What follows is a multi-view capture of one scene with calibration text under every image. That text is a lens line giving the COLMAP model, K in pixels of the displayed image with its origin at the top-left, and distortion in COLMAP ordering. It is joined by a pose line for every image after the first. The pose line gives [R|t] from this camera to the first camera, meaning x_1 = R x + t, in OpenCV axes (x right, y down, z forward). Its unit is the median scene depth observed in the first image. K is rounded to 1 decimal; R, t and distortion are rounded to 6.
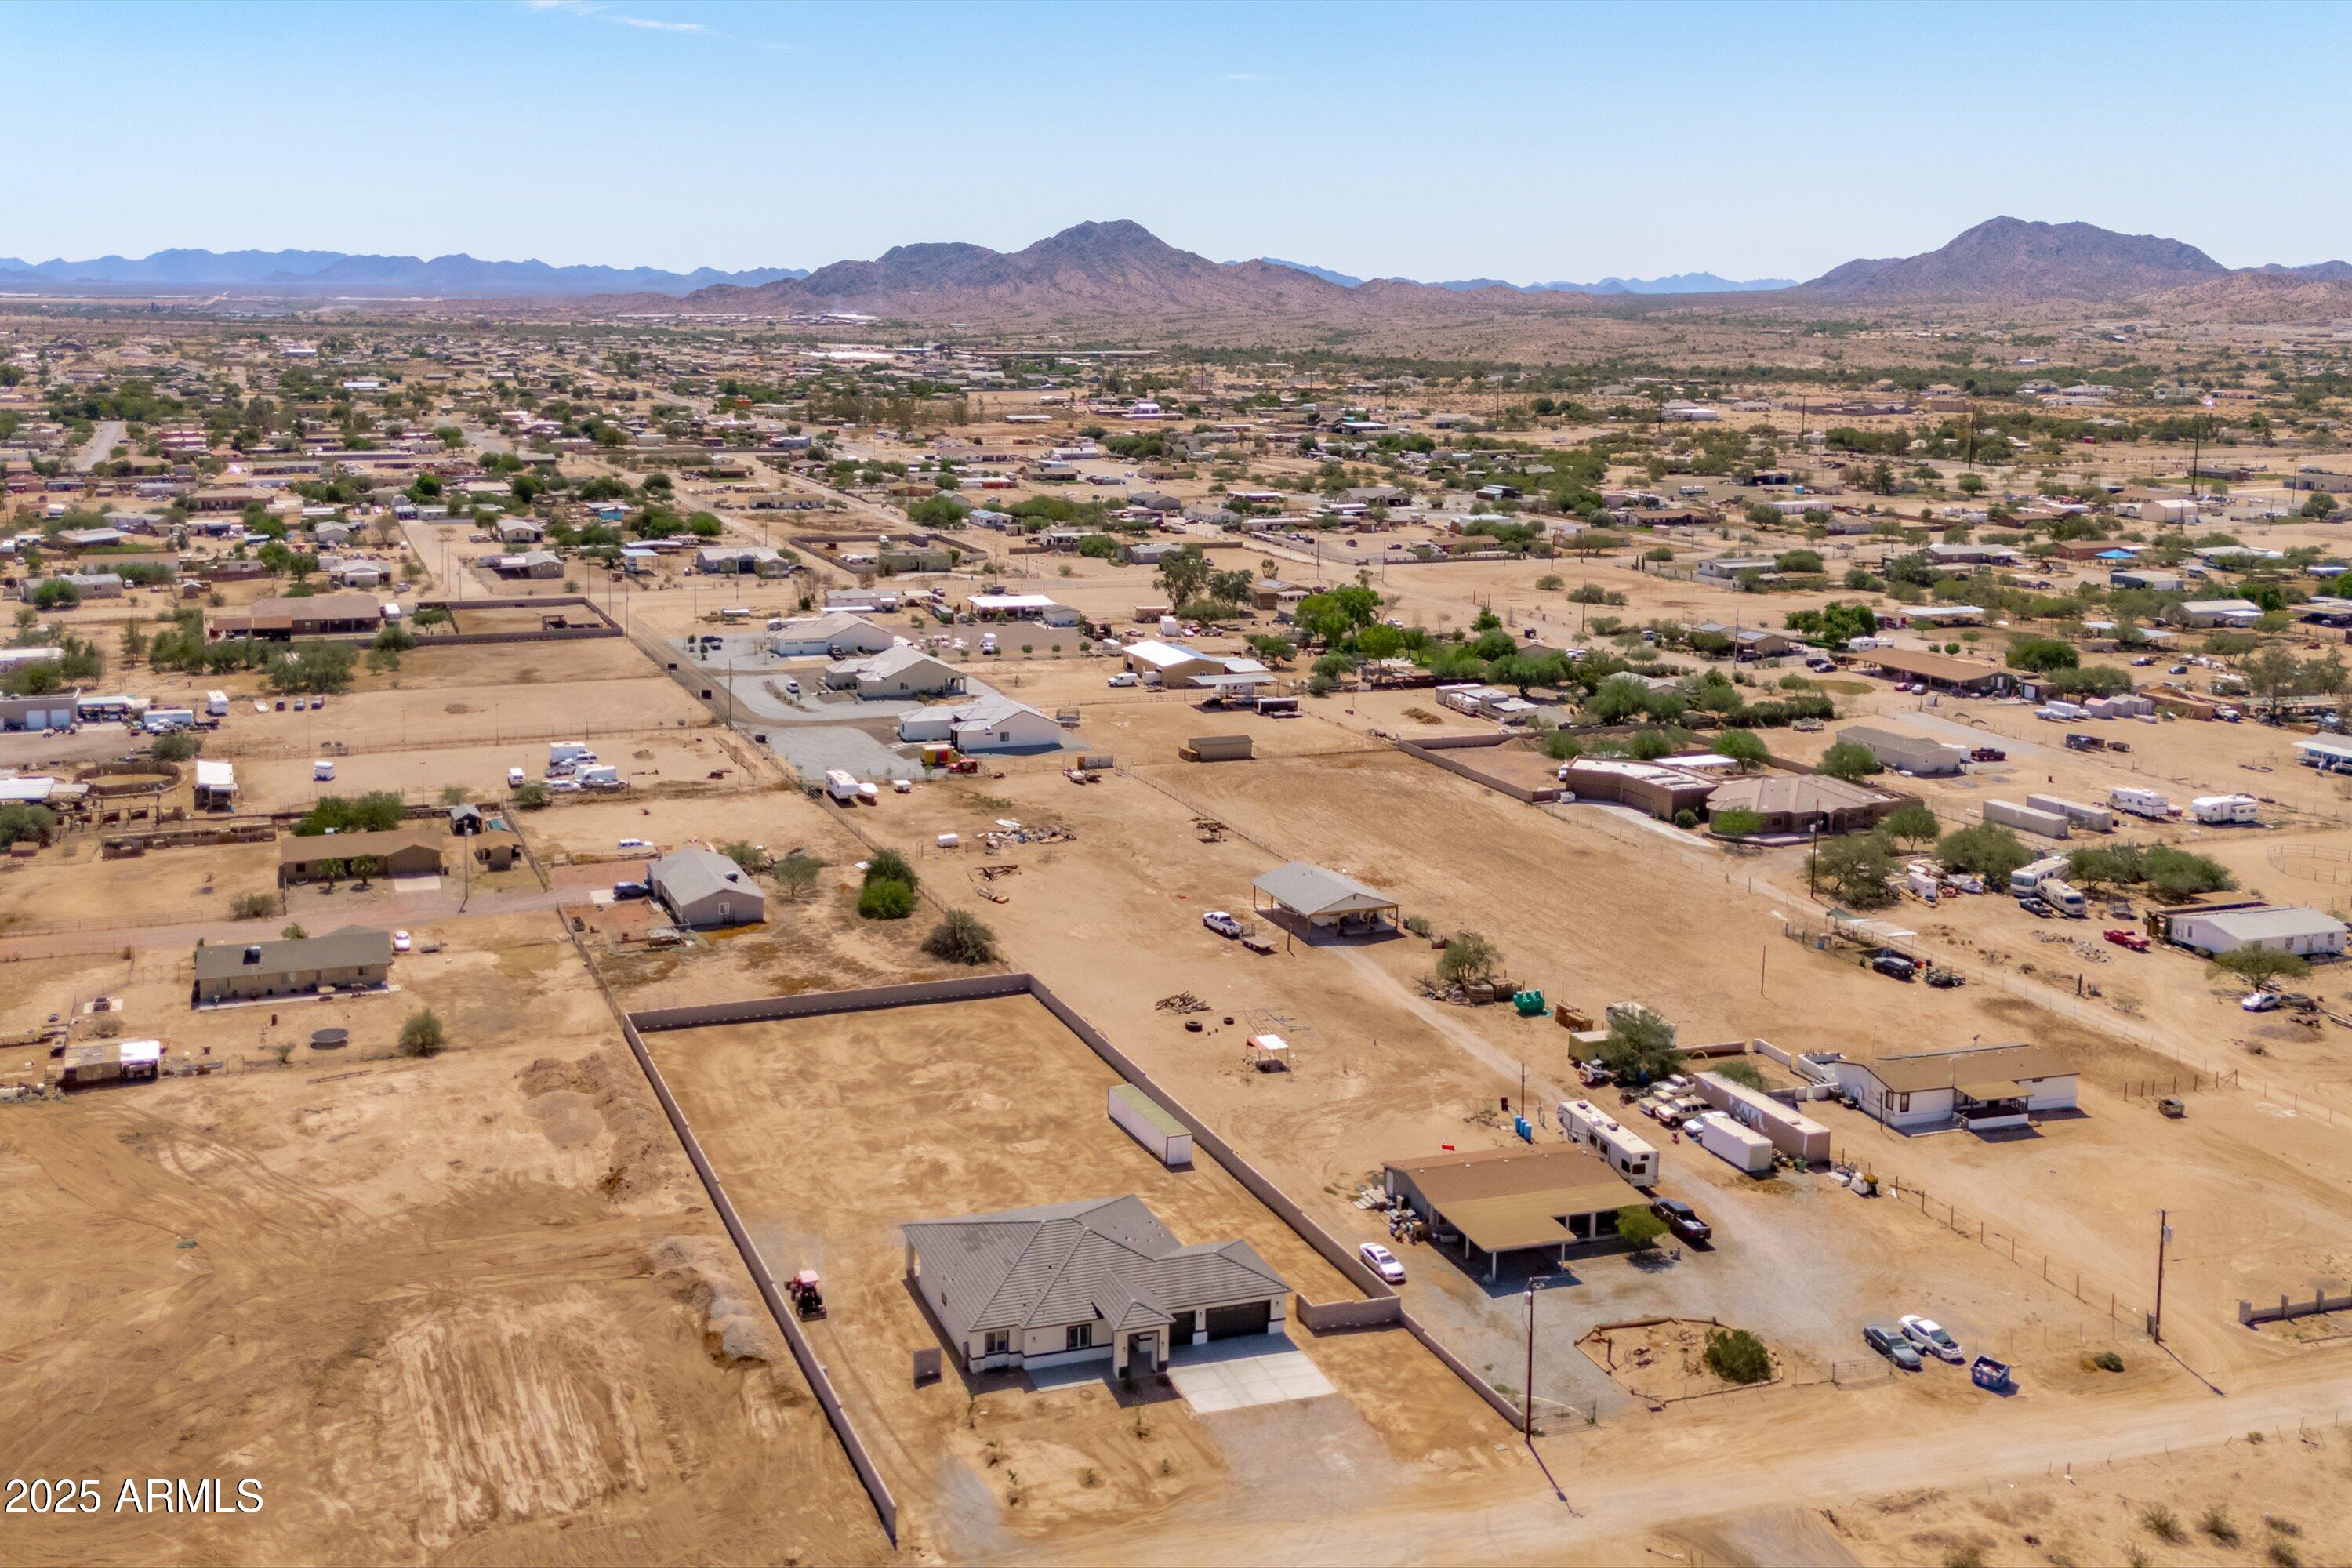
lens RADIAL K [[2106.2, 0, 950.2], [0, 2106.2, 717.5], [0, 0, 1]] dist [0.124008, -0.109397]
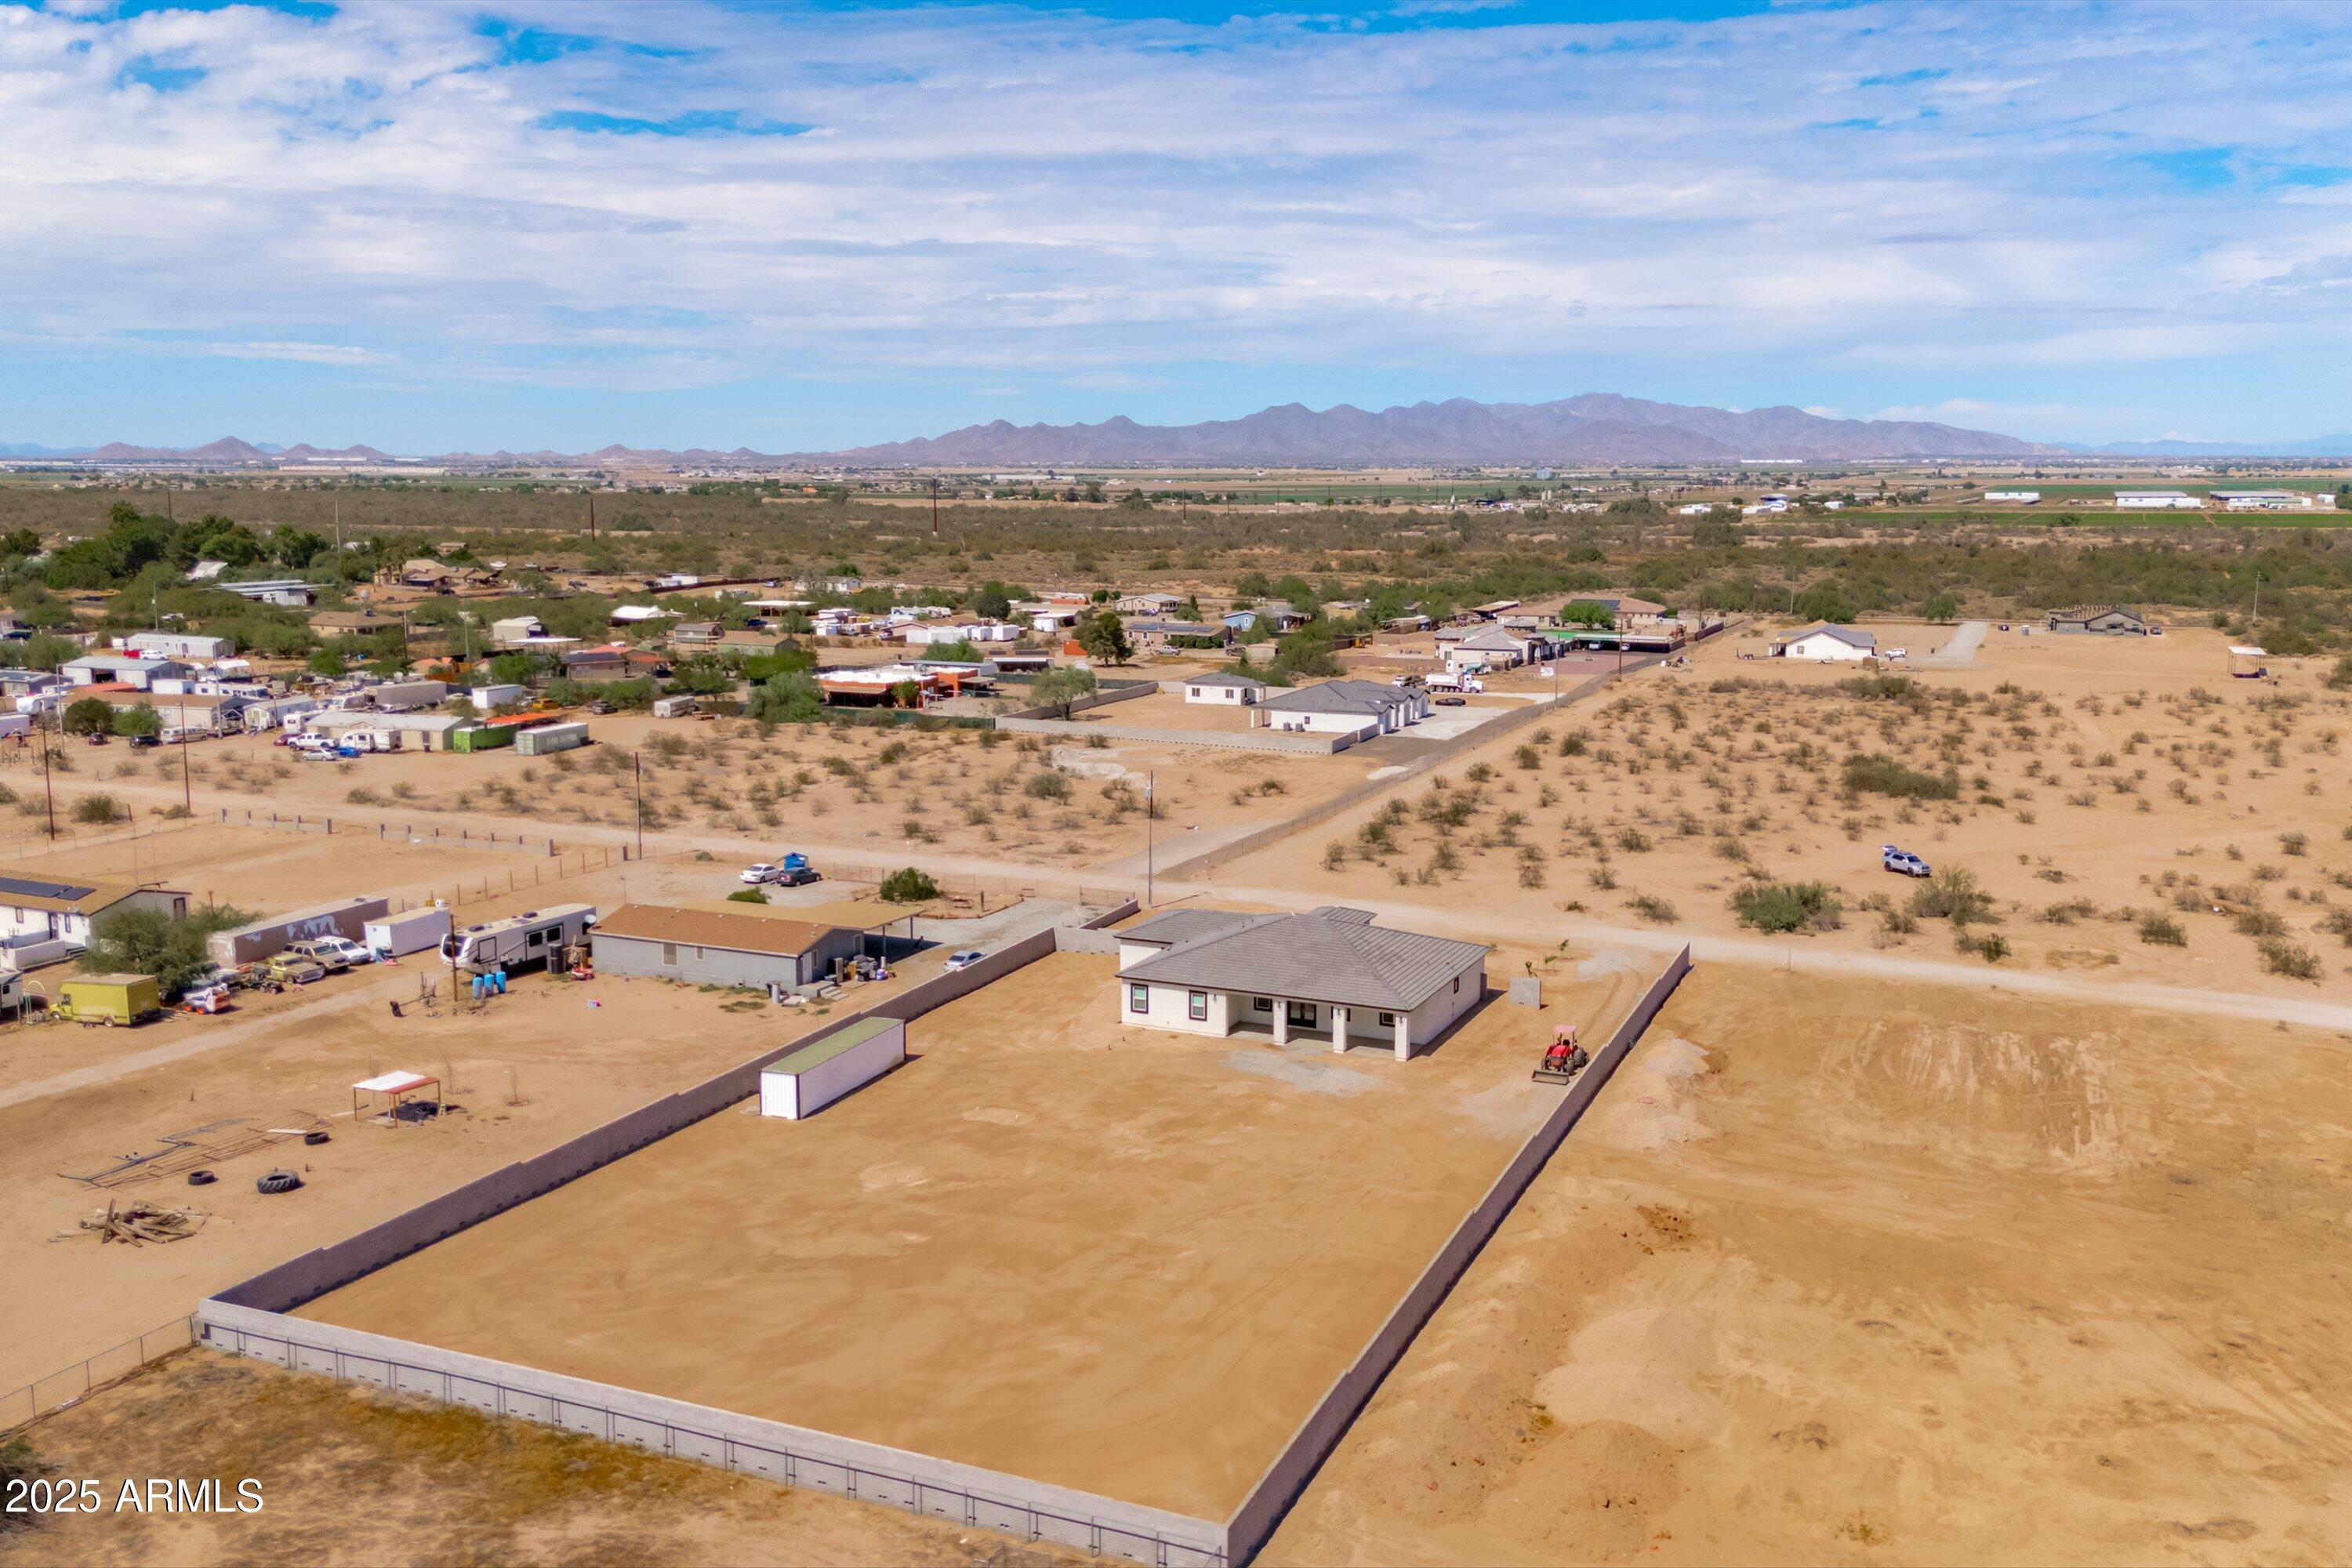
lens RADIAL K [[2037.9, 0, 1179.8], [0, 2037.9, 801.6], [0, 0, 1]] dist [0.119250, -0.125818]
pose [[-0.741899, -0.118187, 0.660014, -0.316020], [0.129720, 0.940447, 0.314218, -0.051912], [-0.657844, 0.318735, -0.682385, 1.108249]]
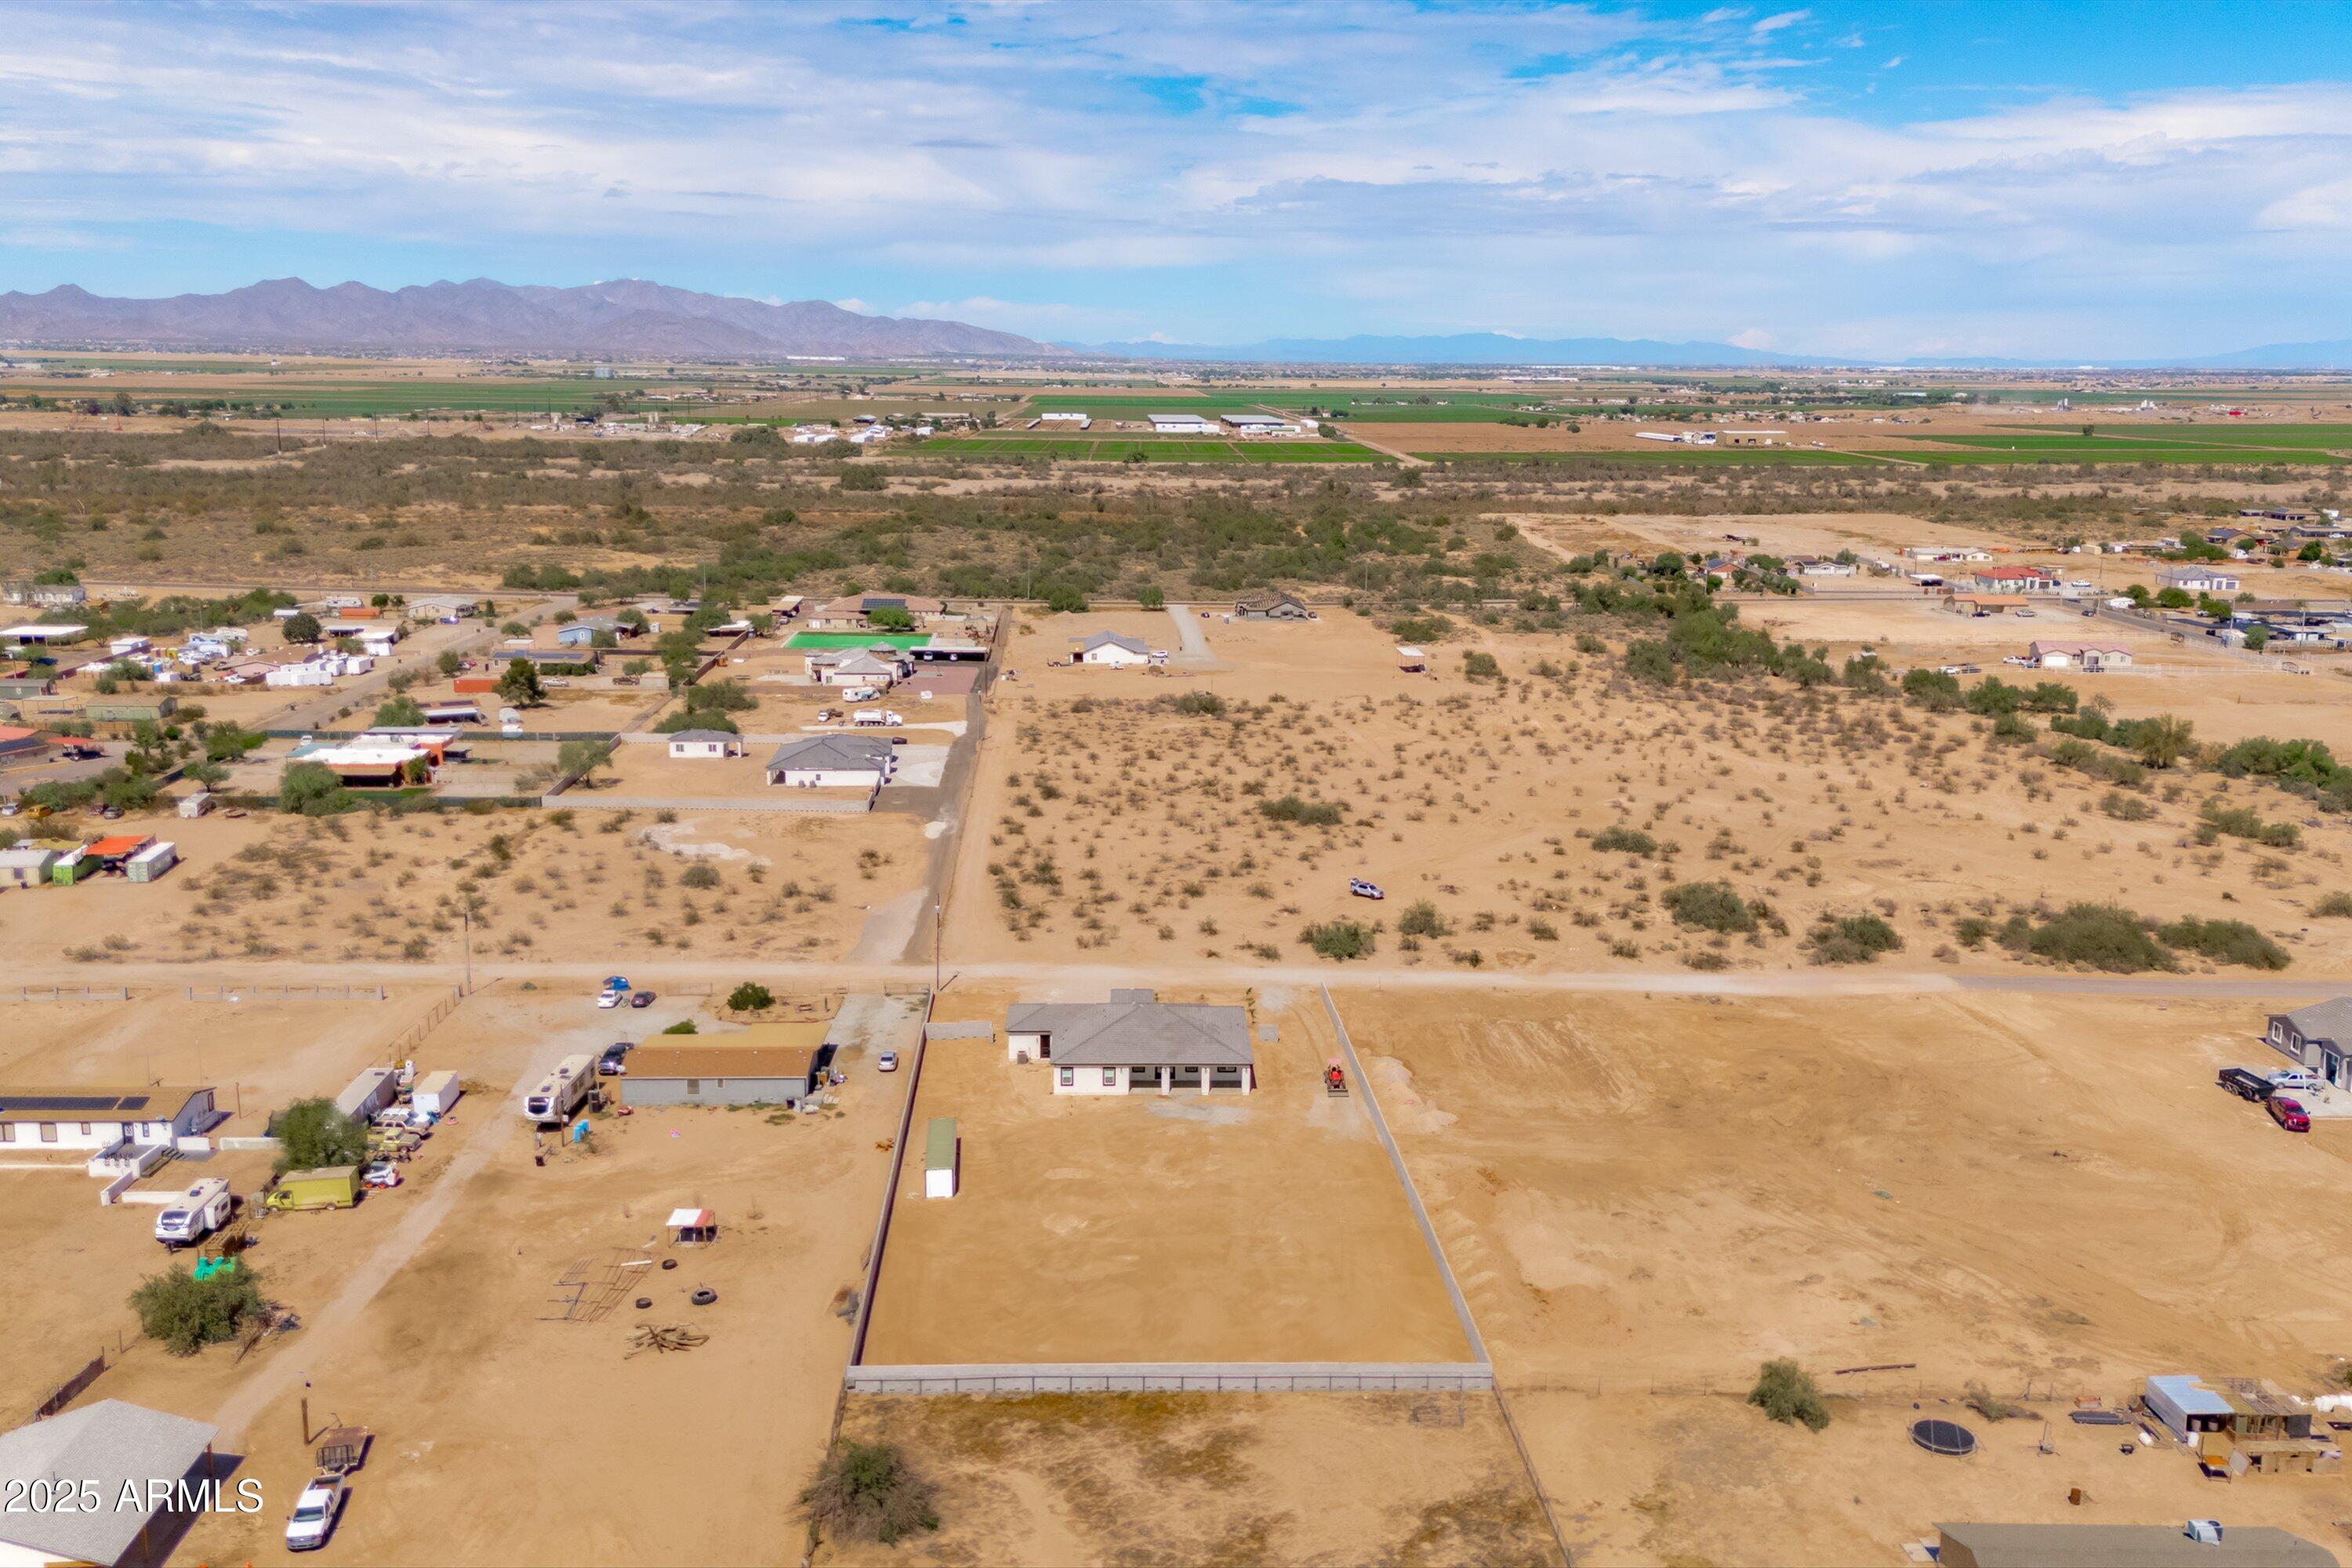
lens RADIAL K [[2037.9, 0, 1179.8], [0, 2037.9, 801.6], [0, 0, 1]] dist [0.119250, -0.125818]
pose [[-0.961251, -0.076930, 0.264721, -0.206688], [0.038023, 0.914096, 0.403711, -0.277539], [-0.273038, 0.398133, -0.875751, 1.444244]]
